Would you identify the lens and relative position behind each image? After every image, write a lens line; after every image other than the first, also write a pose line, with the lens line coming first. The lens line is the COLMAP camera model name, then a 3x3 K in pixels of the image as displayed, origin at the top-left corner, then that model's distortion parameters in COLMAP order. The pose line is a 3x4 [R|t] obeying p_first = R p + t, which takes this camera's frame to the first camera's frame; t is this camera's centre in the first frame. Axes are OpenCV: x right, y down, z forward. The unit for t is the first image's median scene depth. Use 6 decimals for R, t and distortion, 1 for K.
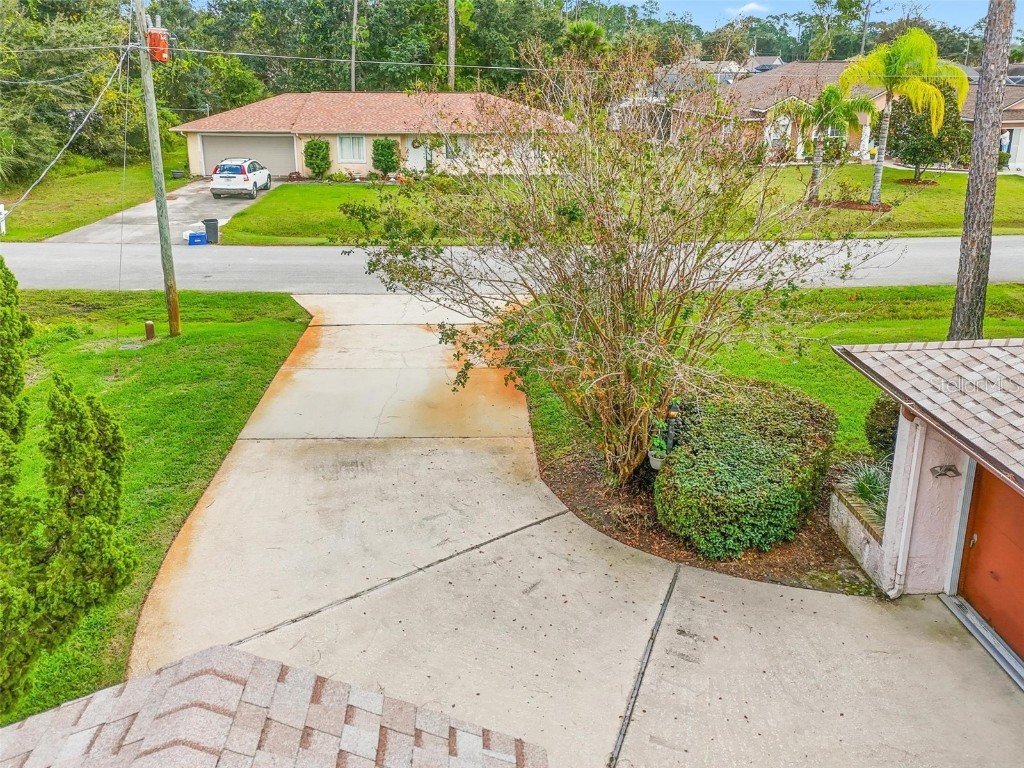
lens RADIAL K [[790.5, 0, 493.0], [0, 790.5, 259.5], [0, 0, 1]] dist [0.072541, -0.086008]
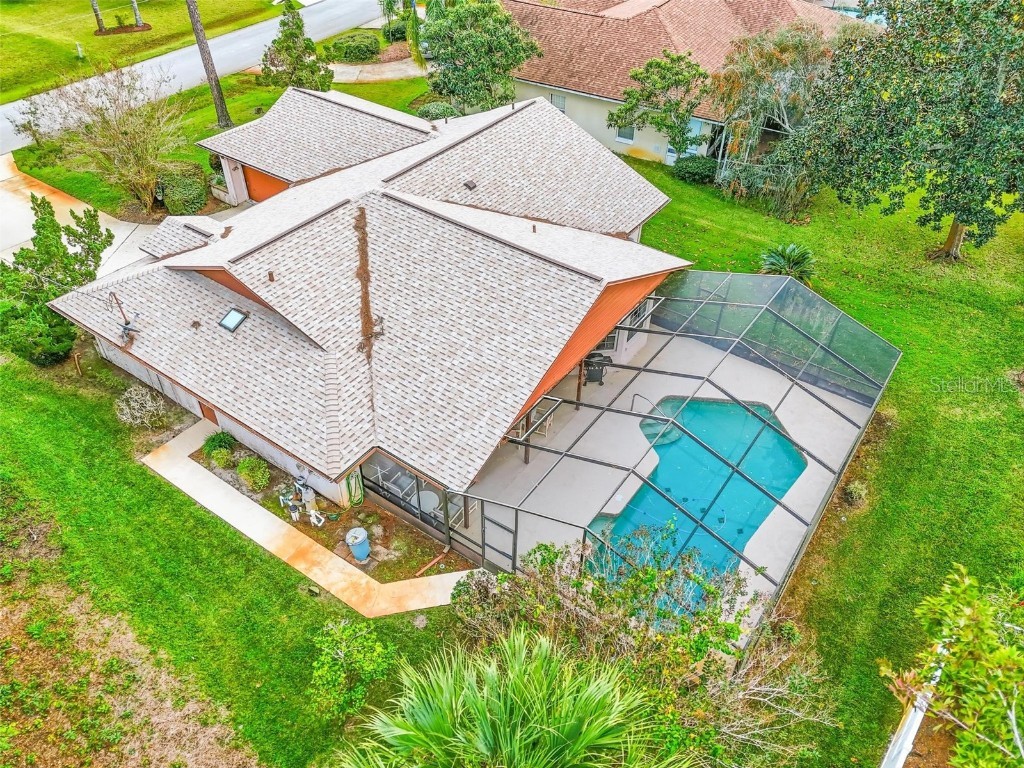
lens RADIAL K [[753.6, 0, 513.6], [0, 753.6, 384.6], [0, 0, 1]] dist [0.071991, -0.066719]
pose [[0.609420, -0.514253, 0.603449, -0.300763], [0.176240, 0.829939, 0.529282, -0.127918], [-0.773011, -0.216203, 0.596414, -0.537418]]
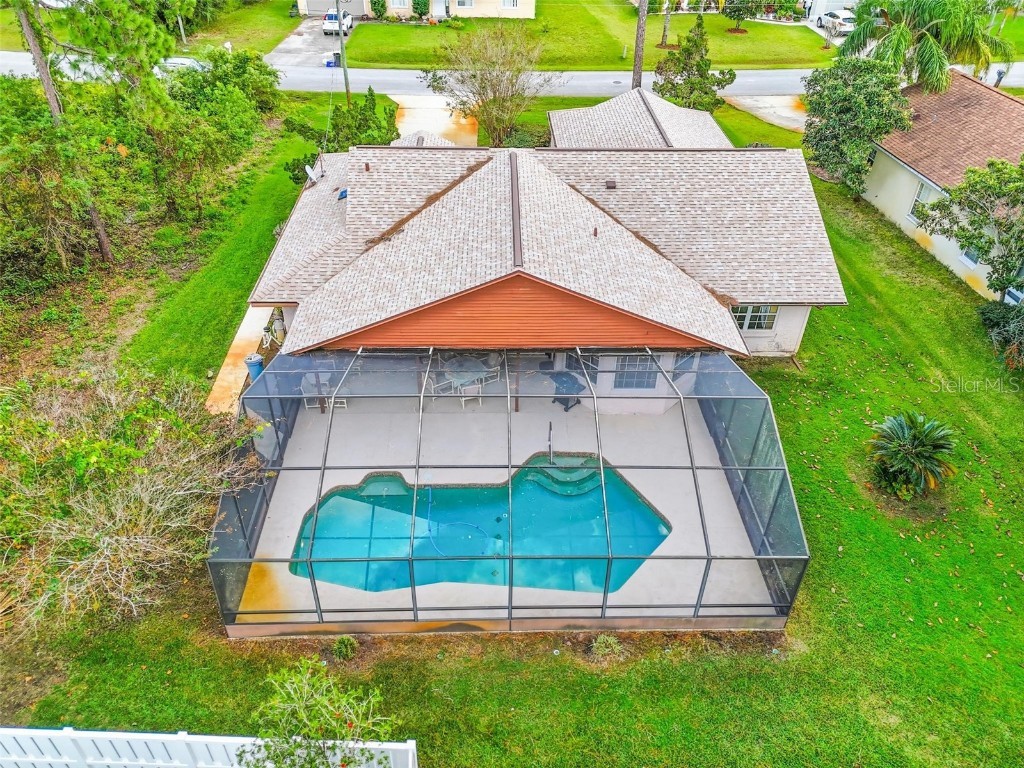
lens RADIAL K [[753.6, 0, 513.6], [0, 753.6, 384.6], [0, 0, 1]] dist [0.071991, -0.066719]
pose [[0.999776, 0.021164, -0.000947, 0.071755], [-0.019138, 0.921429, 0.388074, -0.025250], [0.009086, -0.387969, 0.921628, -0.732509]]
